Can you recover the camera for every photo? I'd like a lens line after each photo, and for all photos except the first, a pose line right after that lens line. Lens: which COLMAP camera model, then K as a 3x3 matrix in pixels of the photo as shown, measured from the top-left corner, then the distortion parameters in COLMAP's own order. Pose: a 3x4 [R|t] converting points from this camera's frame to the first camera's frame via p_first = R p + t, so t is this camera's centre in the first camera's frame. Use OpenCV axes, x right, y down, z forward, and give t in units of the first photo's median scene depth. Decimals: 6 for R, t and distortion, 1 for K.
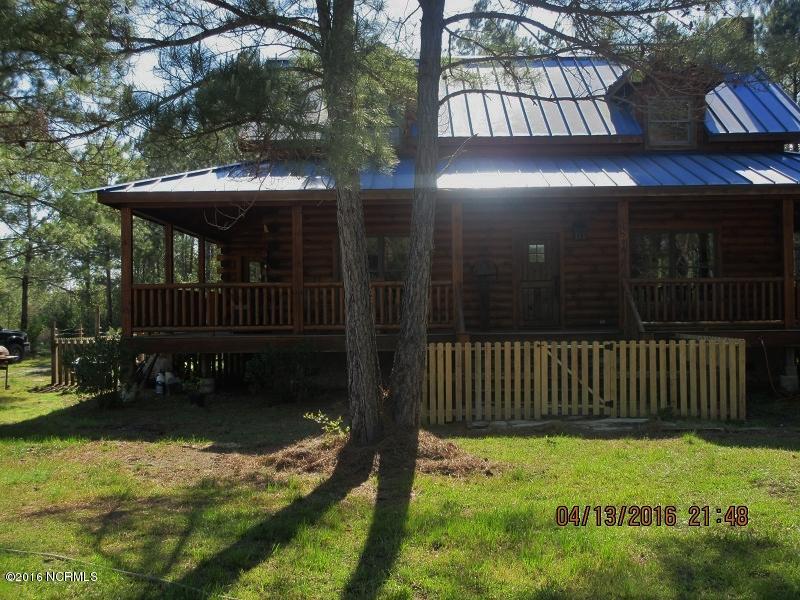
lens RADIAL K [[921.7, 0, 400.4], [0, 921.7, 300.3], [0, 0, 1]] dist [0.021658, 0.000000]
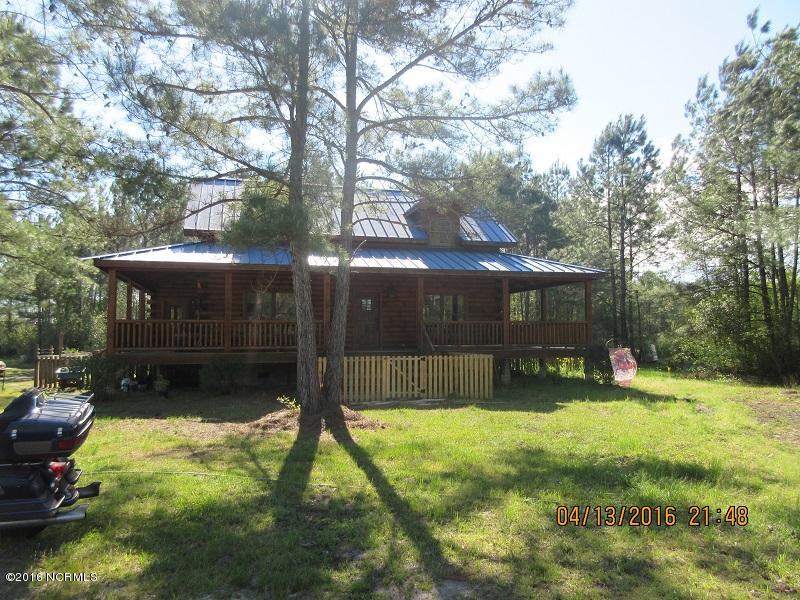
lens RADIAL K [[594.9, 0, 400.3], [0, 594.9, 299.5], [0, 0, 1]] dist [0.017669, -0.018027]
pose [[0.962993, 0.024244, 0.268435, -0.103805], [-0.009788, 0.998435, -0.055062, -0.000887], [-0.269350, 0.050397, 0.961723, -0.085188]]
